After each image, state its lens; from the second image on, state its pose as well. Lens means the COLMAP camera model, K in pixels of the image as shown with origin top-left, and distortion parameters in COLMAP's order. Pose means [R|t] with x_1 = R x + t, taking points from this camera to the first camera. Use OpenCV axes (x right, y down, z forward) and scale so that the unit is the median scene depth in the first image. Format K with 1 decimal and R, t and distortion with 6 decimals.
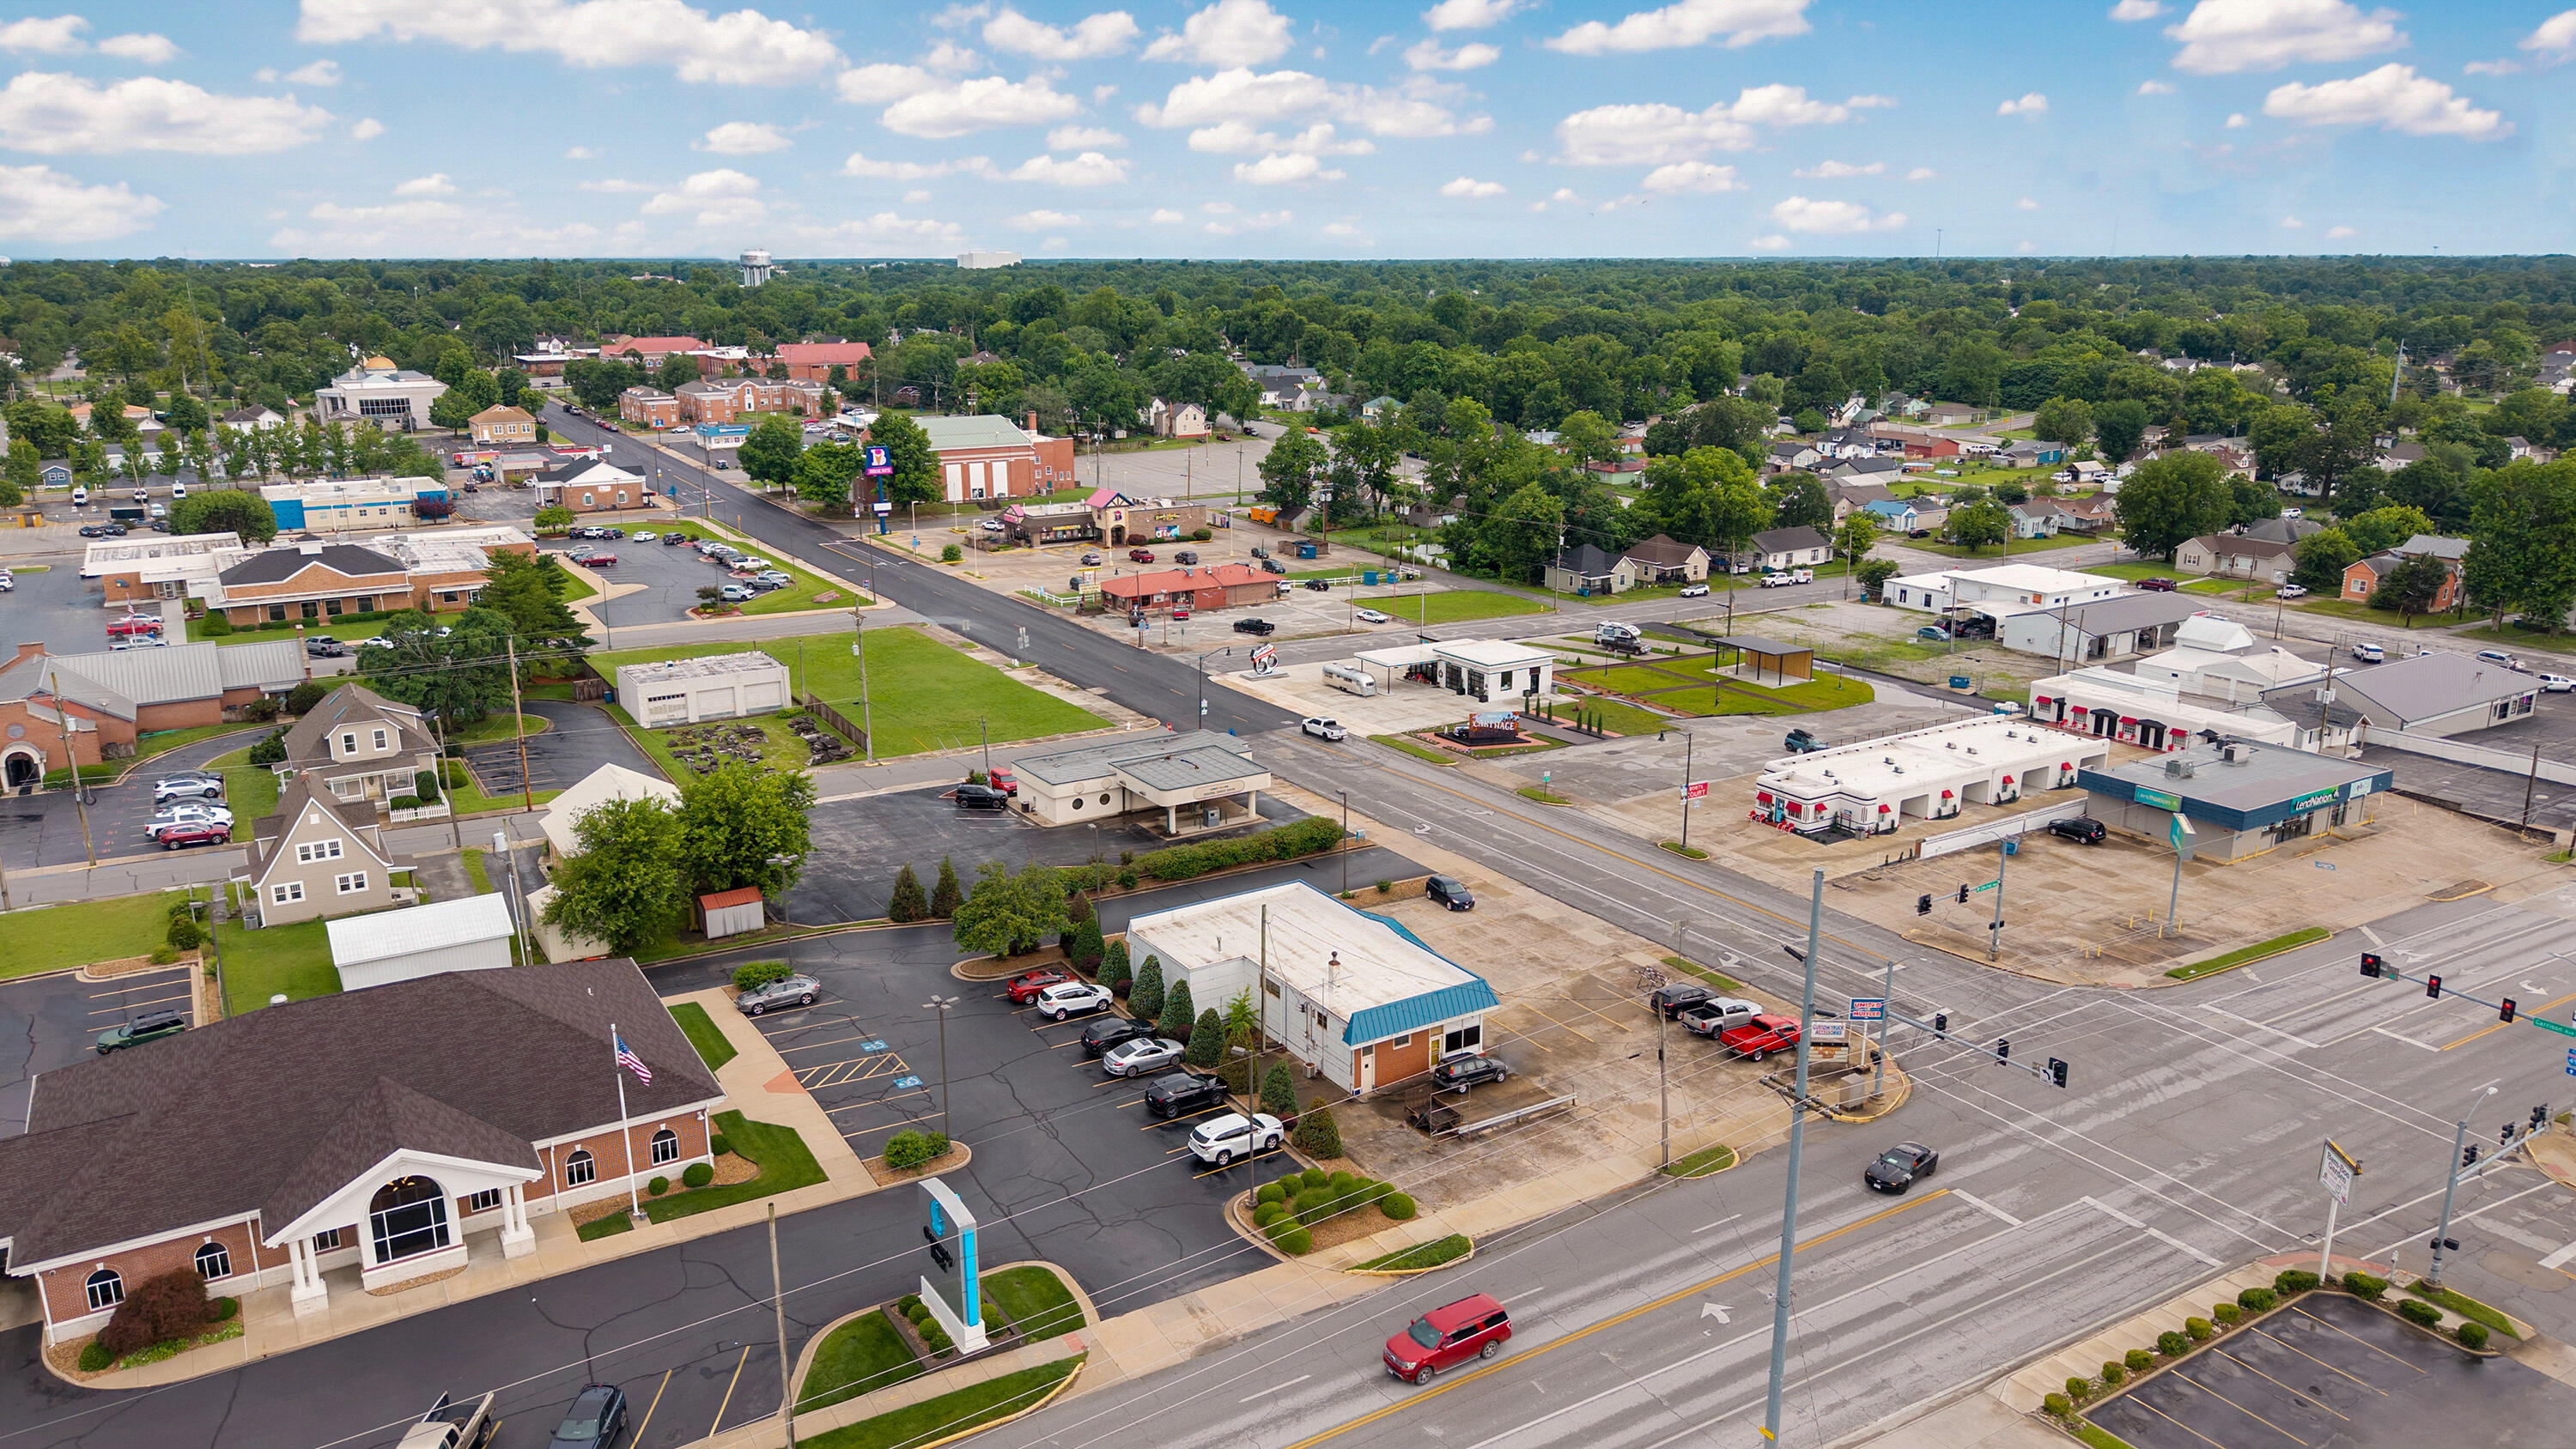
lens RADIAL K [[1759.5, 0, 1281.5], [0, 1759.5, 720.8], [0, 0, 1]] dist [0.044843, -0.061756]
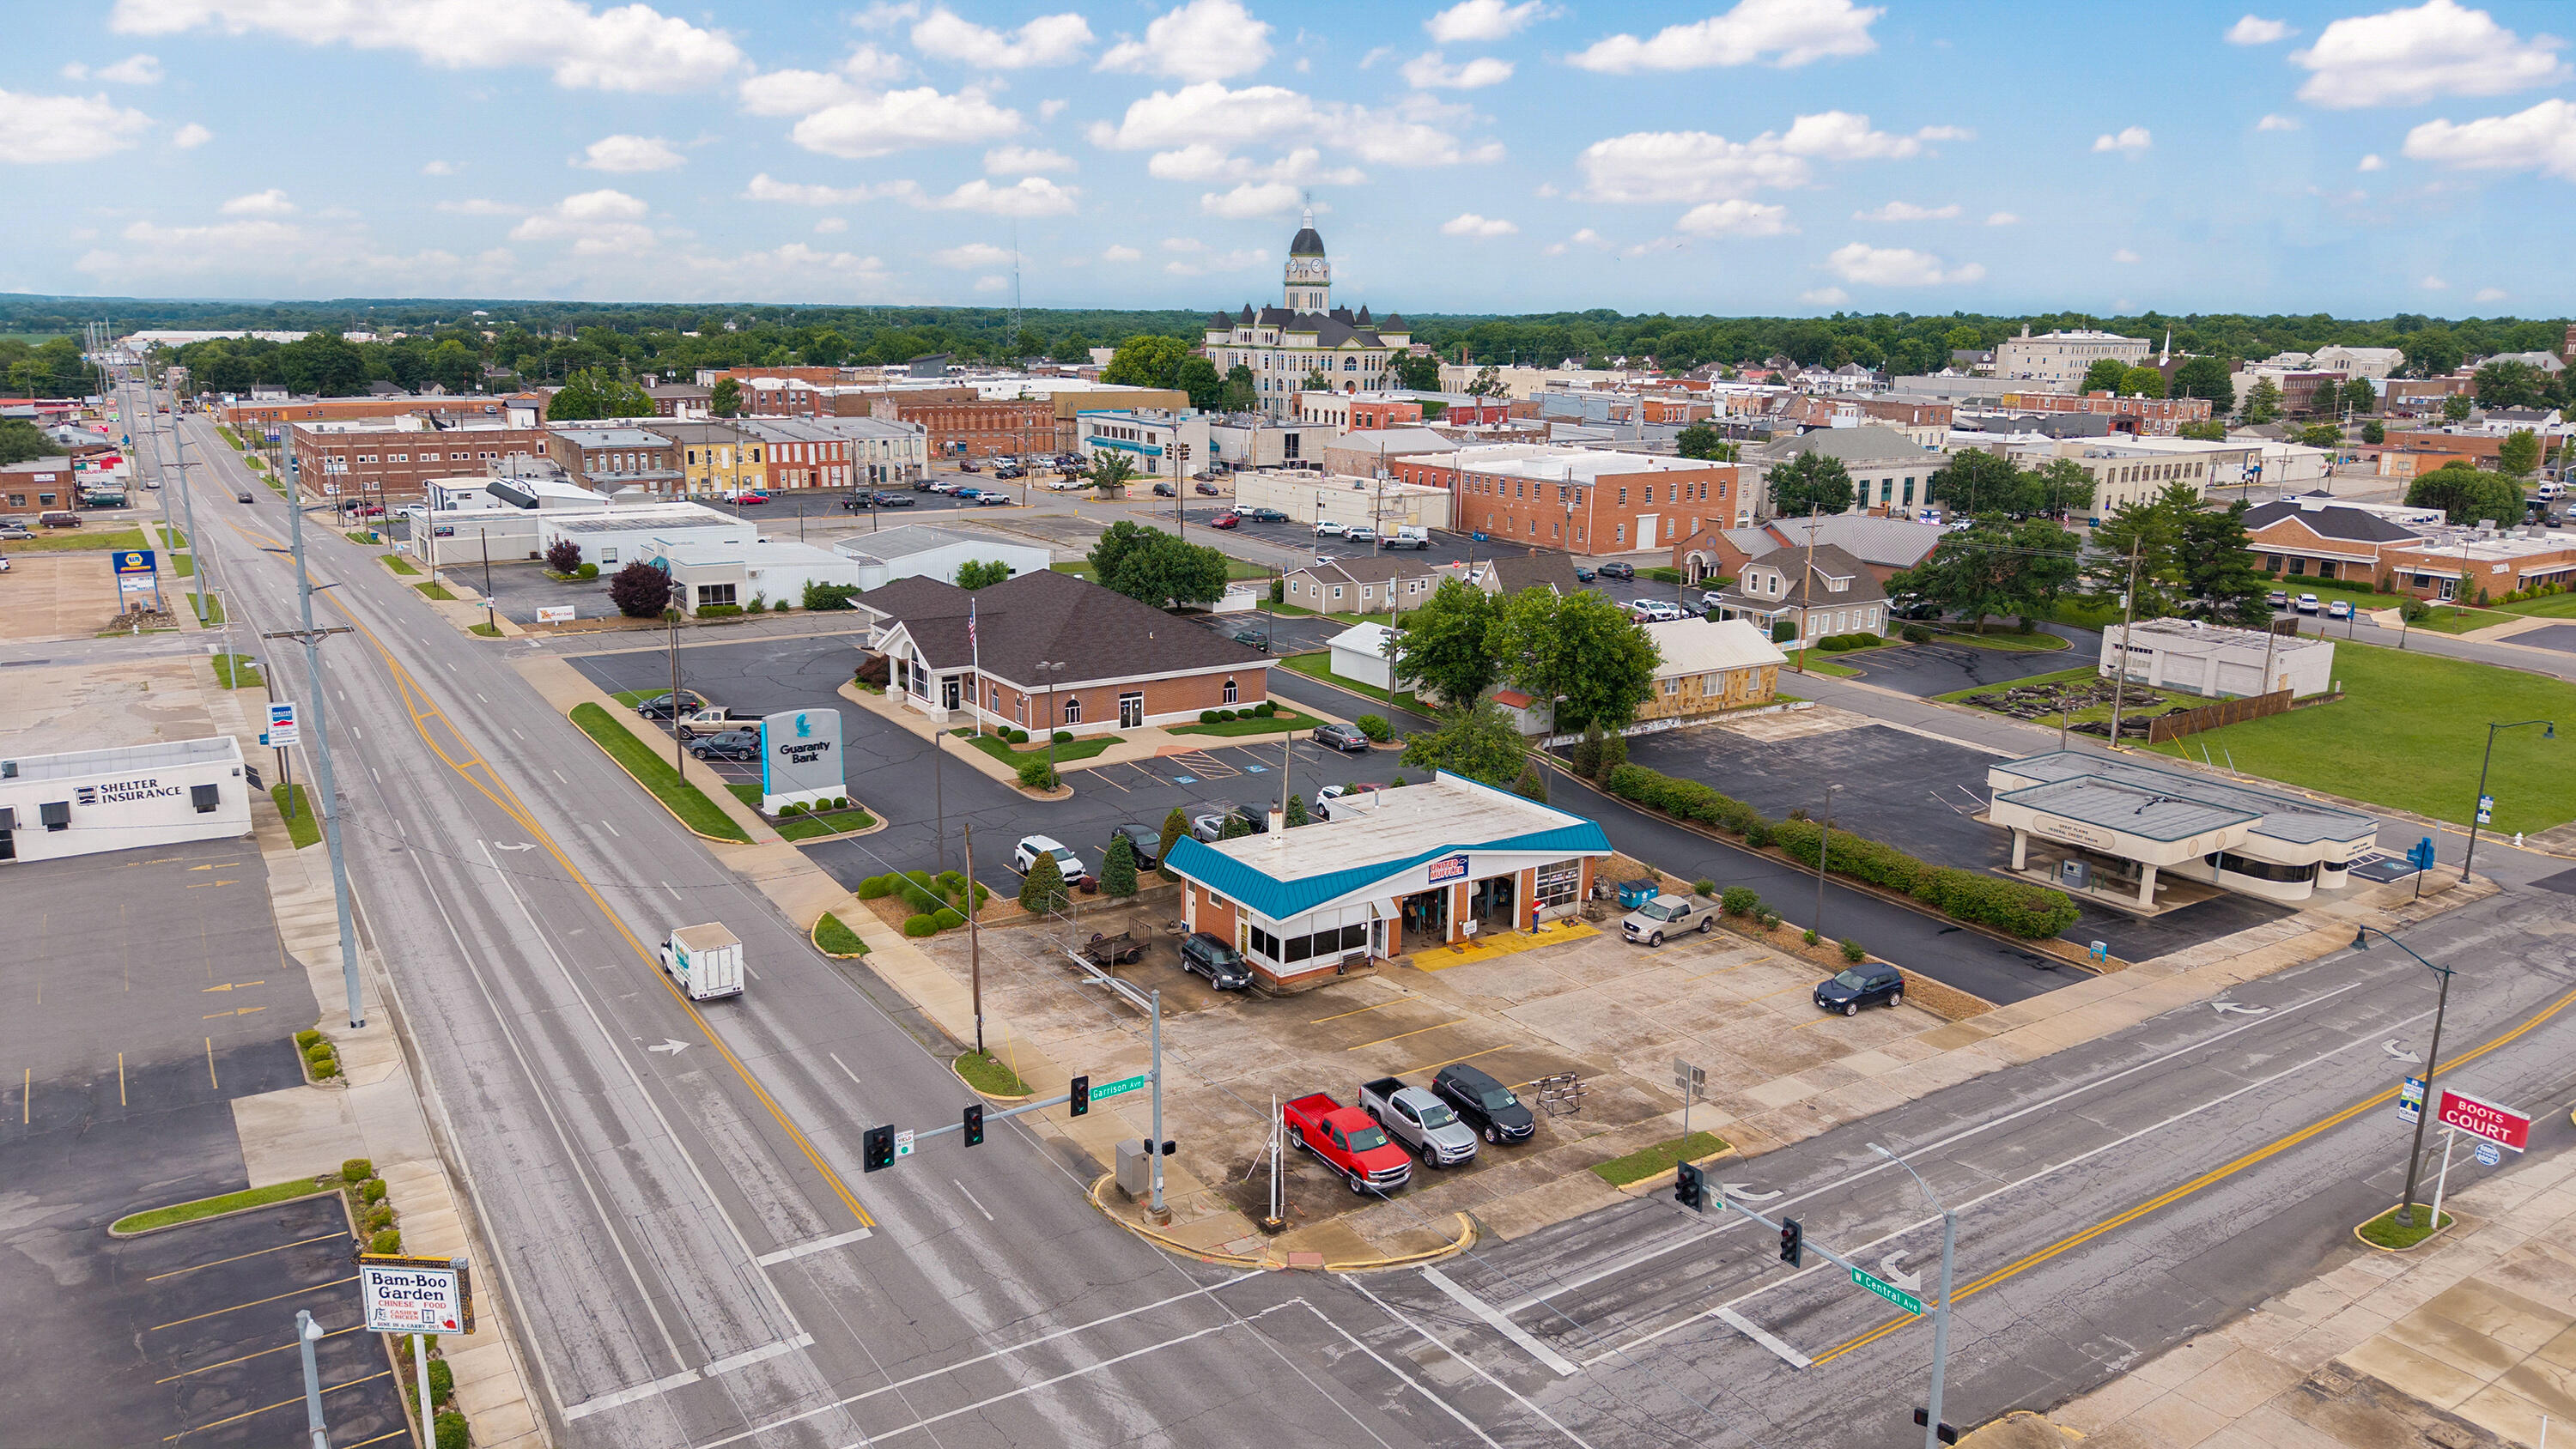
lens RADIAL K [[1737.0, 0, 1281.9], [0, 1737.0, 723.7], [0, 0, 1]] dist [0.043335, -0.043013]
pose [[0.032673, 0.231400, -0.972310, 0.695056], [-0.267605, 0.939336, 0.214561, -0.072945], [0.962975, 0.253184, 0.092614, 0.729712]]
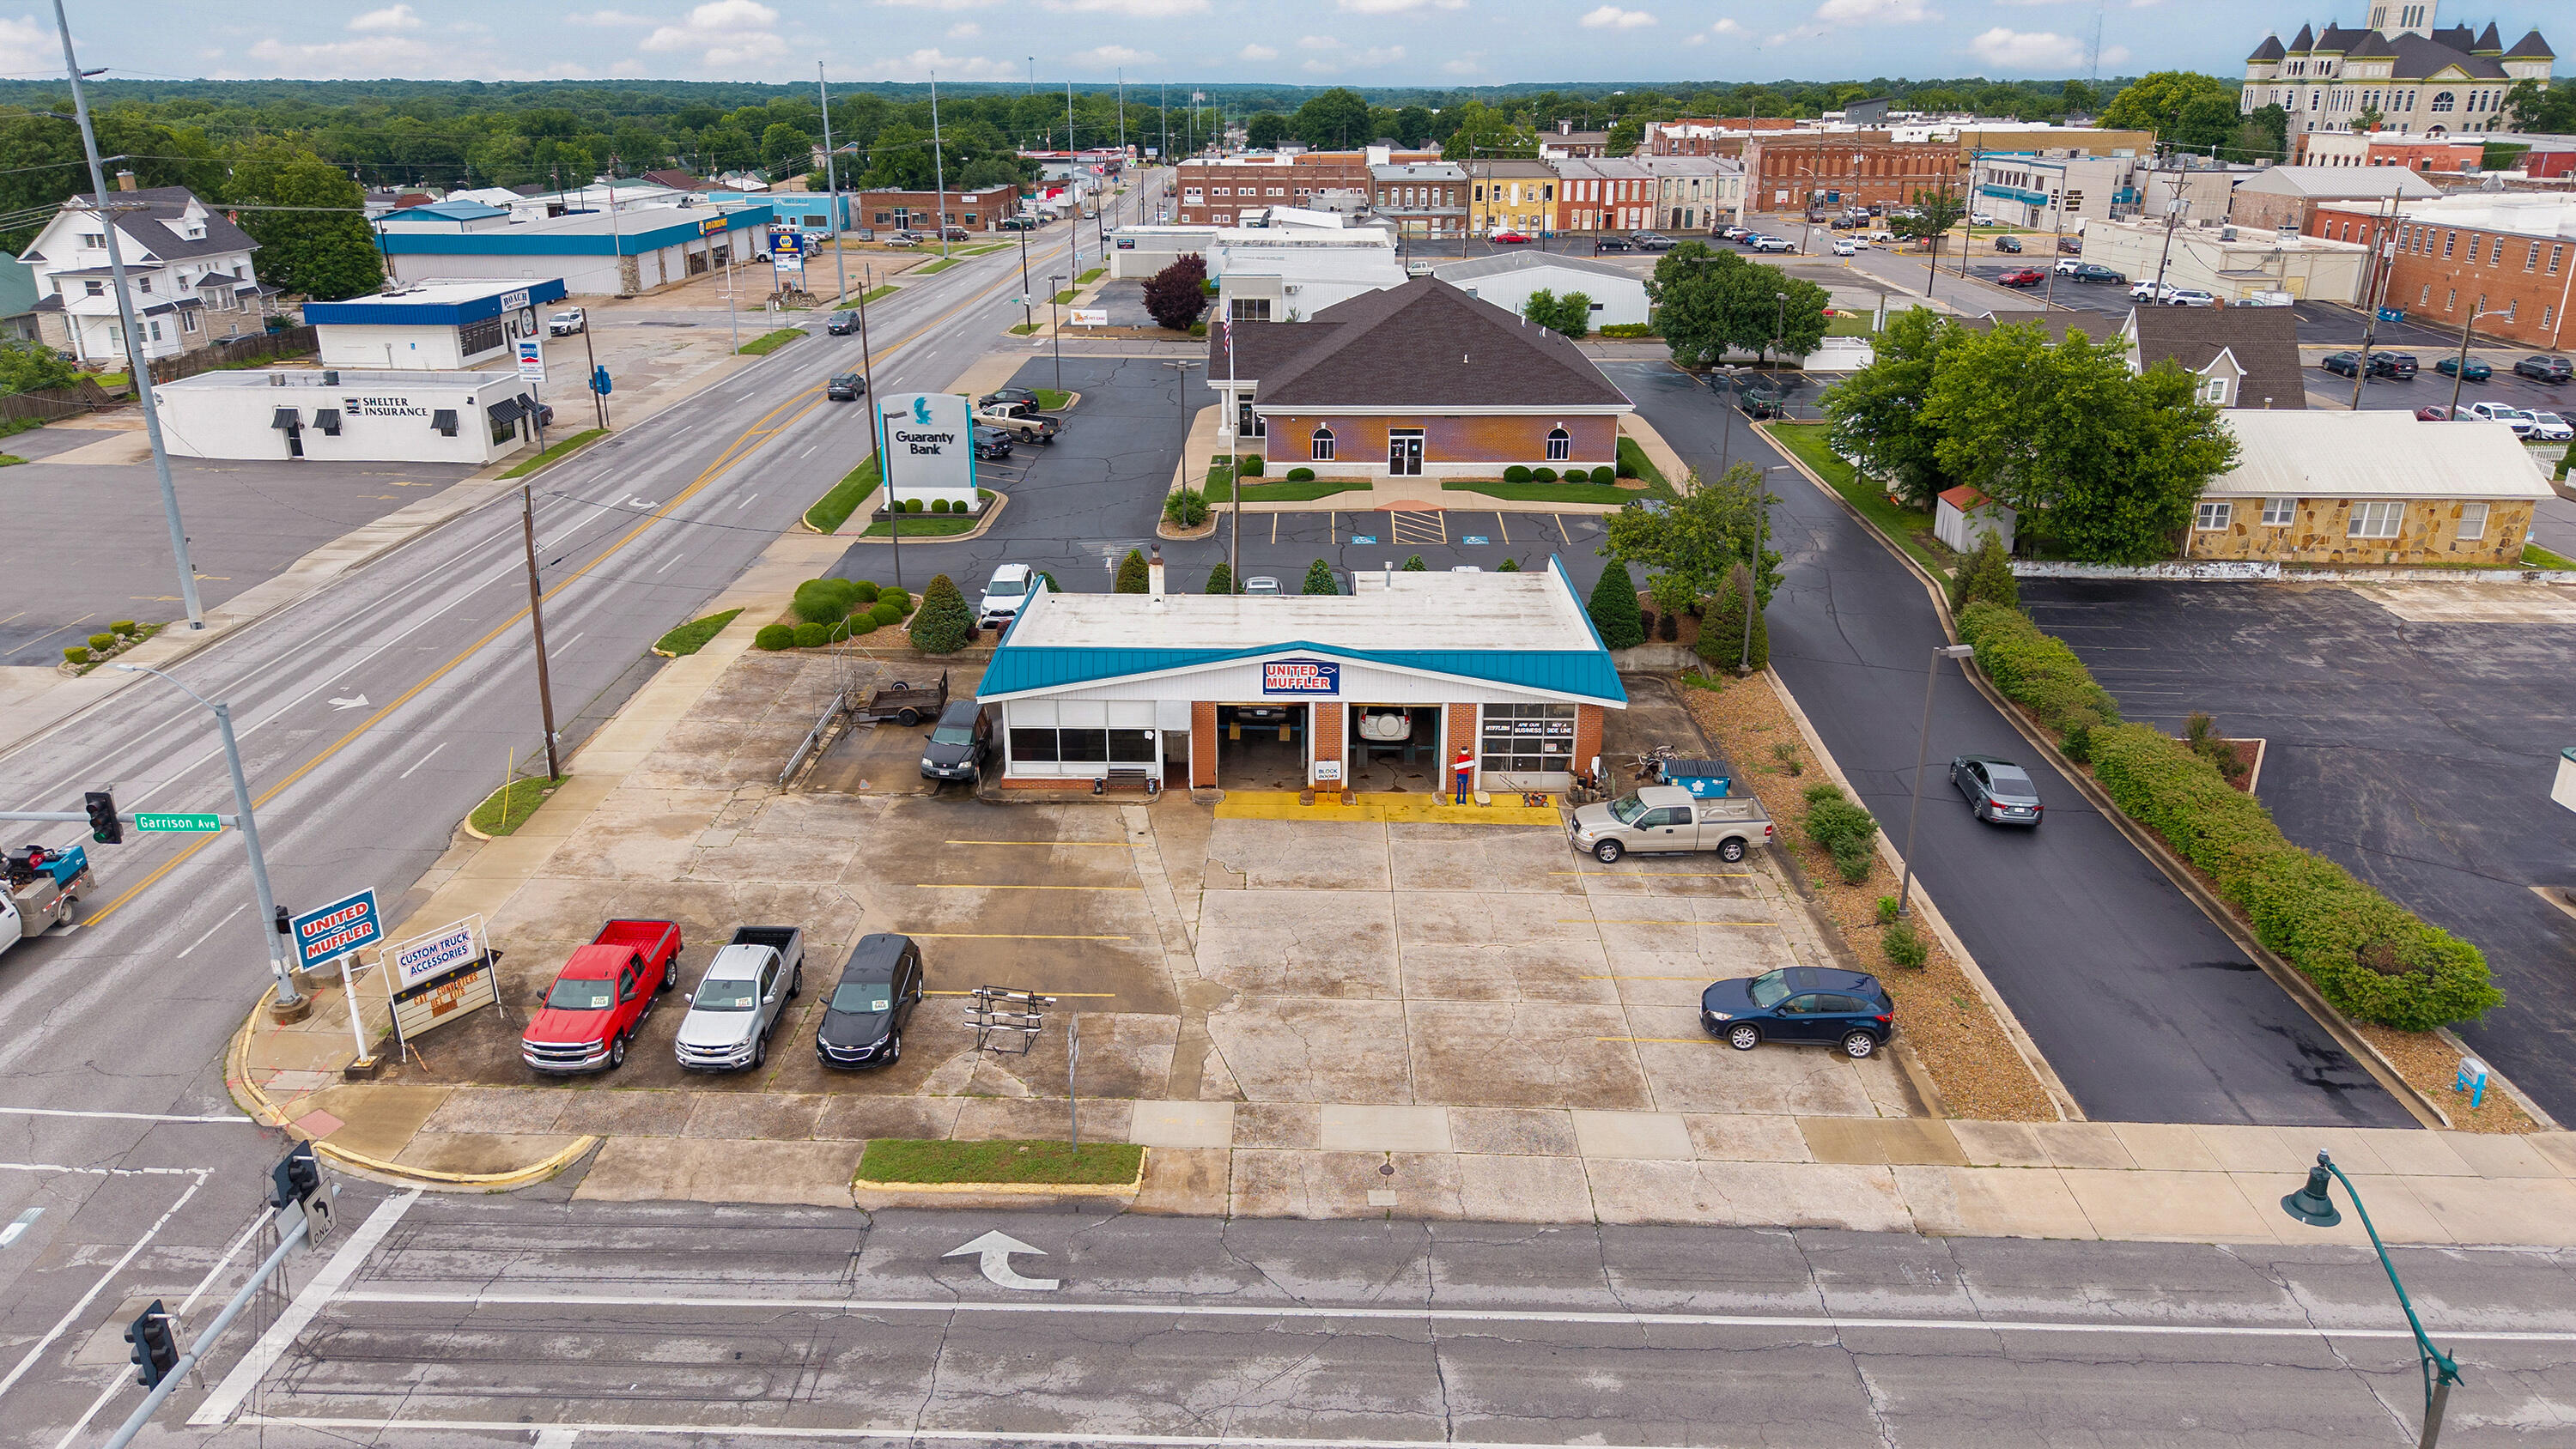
lens RADIAL K [[1759.5, 0, 1281.5], [0, 1759.5, 720.8], [0, 0, 1]] dist [0.044843, -0.061756]
pose [[-0.545752, 0.285491, -0.787813, 0.415086], [-0.212153, 0.862462, 0.459510, -0.089373], [0.810646, 0.417916, -0.410122, 1.056733]]
